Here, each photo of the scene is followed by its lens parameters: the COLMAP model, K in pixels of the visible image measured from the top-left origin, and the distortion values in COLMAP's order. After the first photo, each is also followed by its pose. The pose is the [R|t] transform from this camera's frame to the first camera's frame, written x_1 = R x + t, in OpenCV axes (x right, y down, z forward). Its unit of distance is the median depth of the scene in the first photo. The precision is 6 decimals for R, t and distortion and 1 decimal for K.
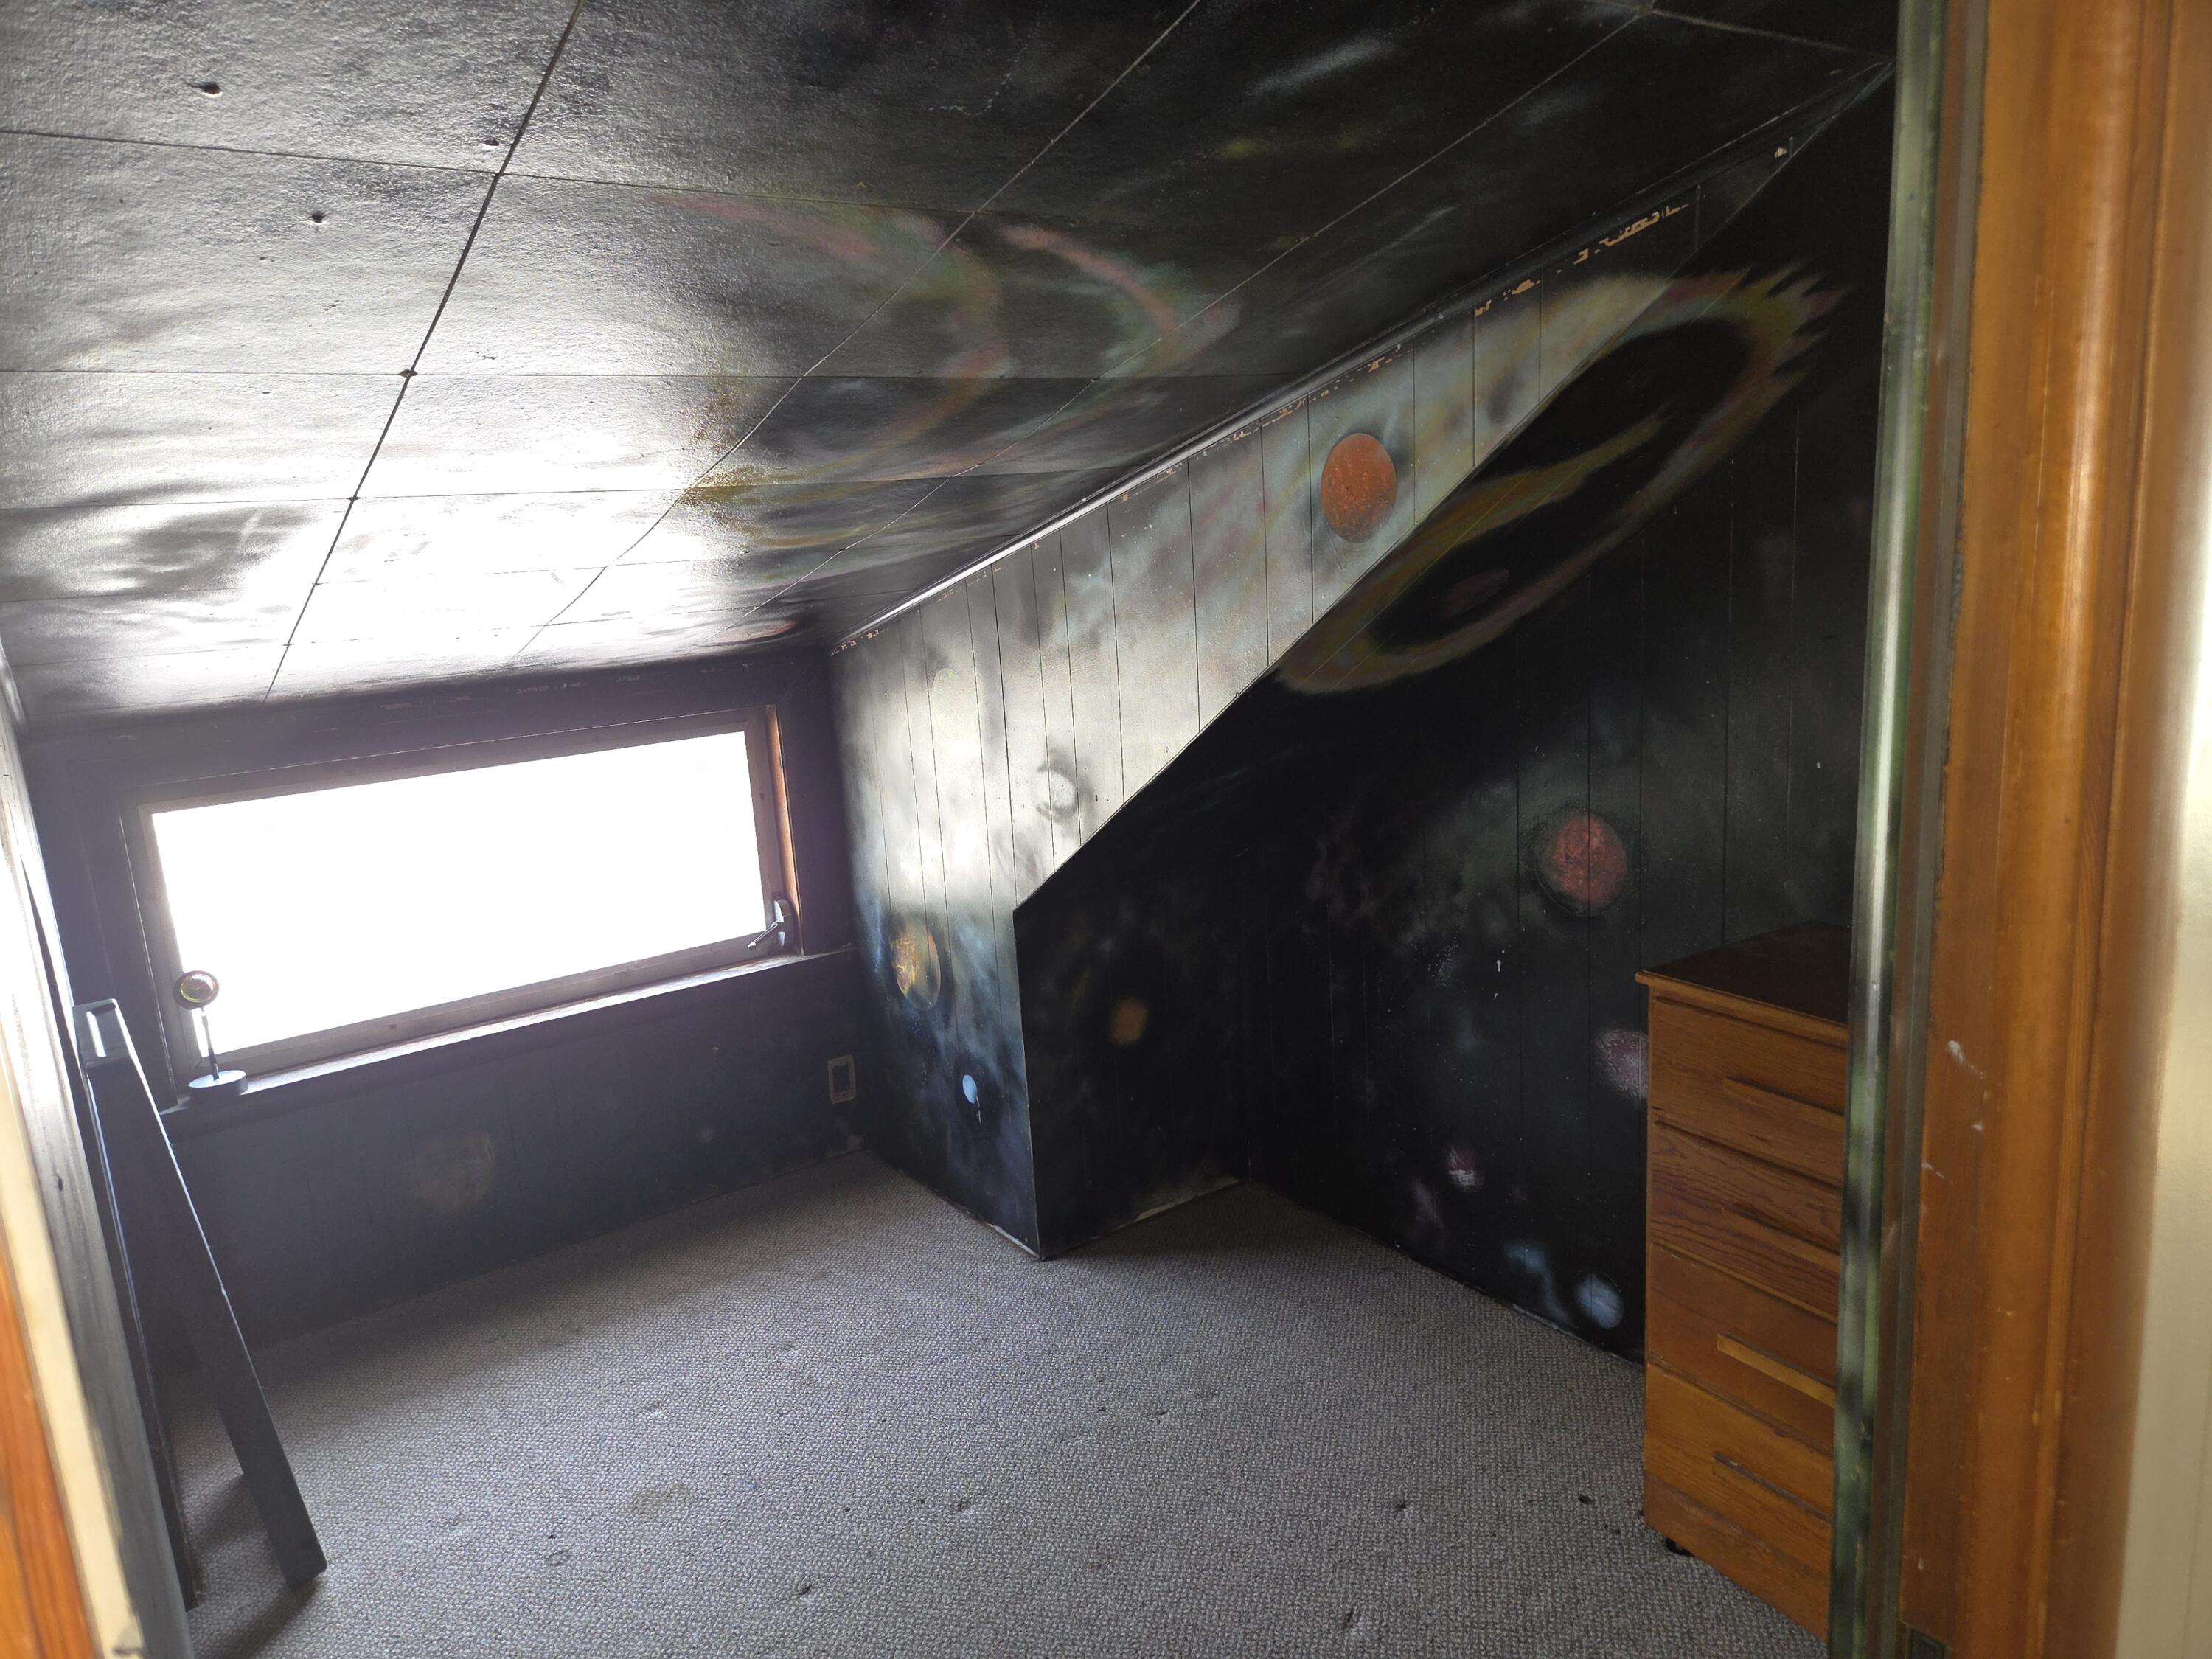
lens RADIAL K [[1474.6, 0, 1107.1], [0, 1474.6, 824.1], [0, 0, 1]] dist [0.034874, -0.012754]
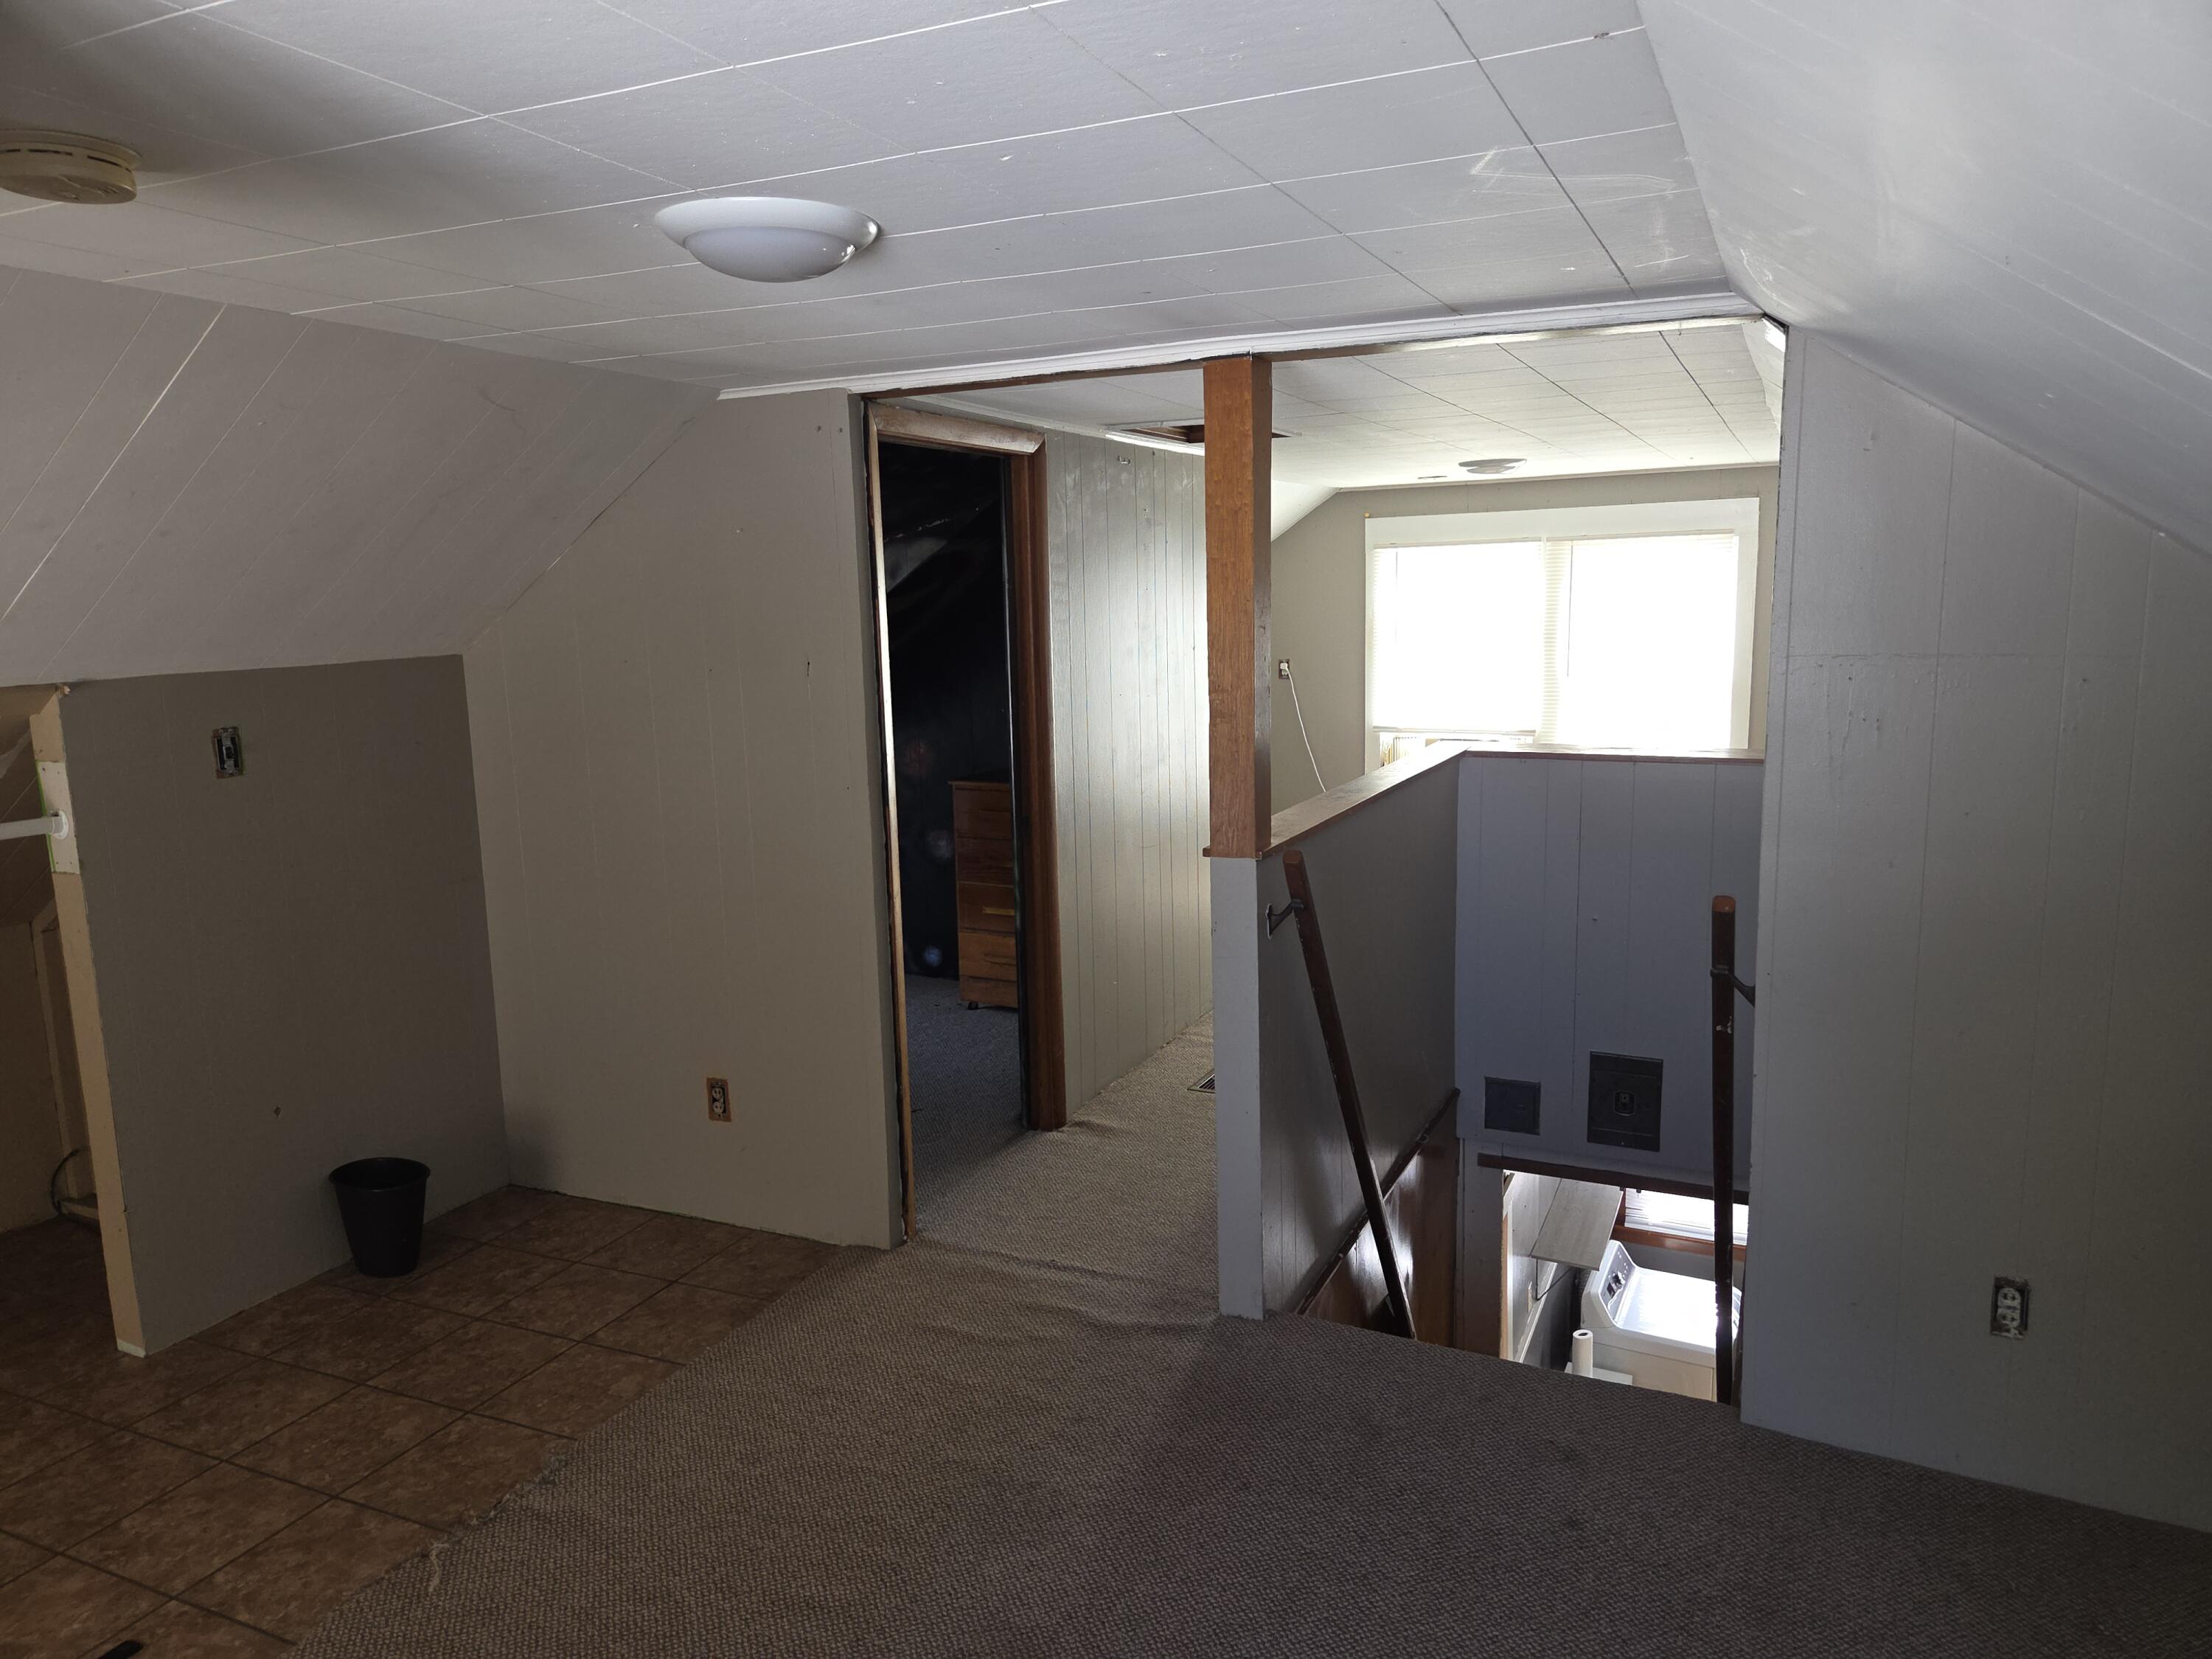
lens RADIAL K [[1474.6, 0, 1107.9], [0, 1474.6, 827.8], [0, 0, 1]] dist [0.034874, -0.012754]
pose [[0.871166, -0.031779, 0.489960, -0.667605], [0.067777, 0.996133, -0.055900, 0.333935], [-0.486289, 0.081906, 0.869951, -1.390126]]
